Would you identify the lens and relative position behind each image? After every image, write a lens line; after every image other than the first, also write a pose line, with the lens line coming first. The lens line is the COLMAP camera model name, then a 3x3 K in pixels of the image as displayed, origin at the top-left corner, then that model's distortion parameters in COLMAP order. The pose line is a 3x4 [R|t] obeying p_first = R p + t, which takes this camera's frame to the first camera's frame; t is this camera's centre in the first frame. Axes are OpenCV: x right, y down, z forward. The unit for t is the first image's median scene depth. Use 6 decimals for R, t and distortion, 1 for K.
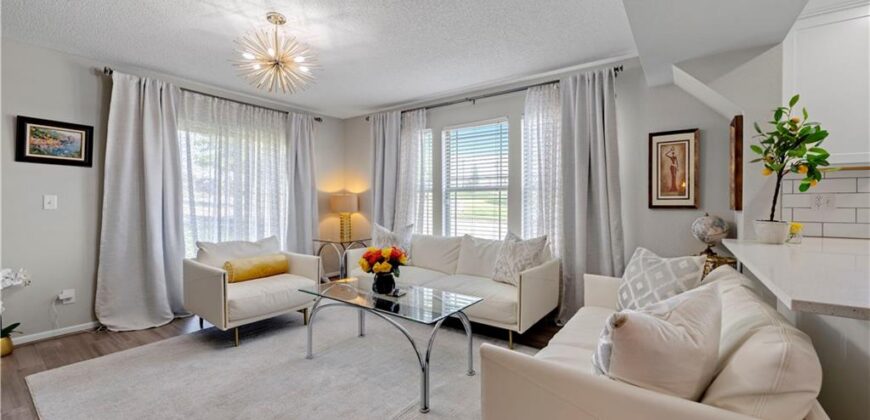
lens RADIAL K [[349.5, 0, 429.2], [0, 349.5, 202.0], [0, 0, 1]] dist [-0.003167, 0.002030]
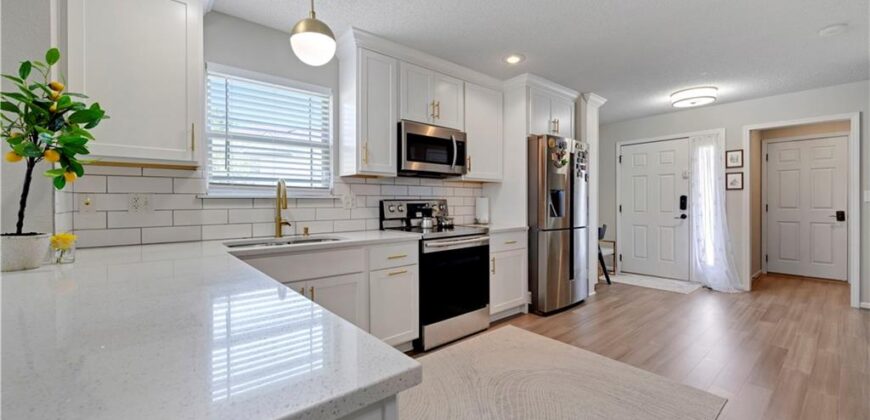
lens RADIAL K [[349.5, 0, 436.8], [0, 349.5, 203.3], [0, 0, 1]] dist [-0.003167, 0.002030]
pose [[0.228170, -0.002632, 0.973618, 0.362020], [0.003884, 0.999991, 0.001794, 0.000286], [-0.973614, 0.003372, 0.228178, 0.073482]]
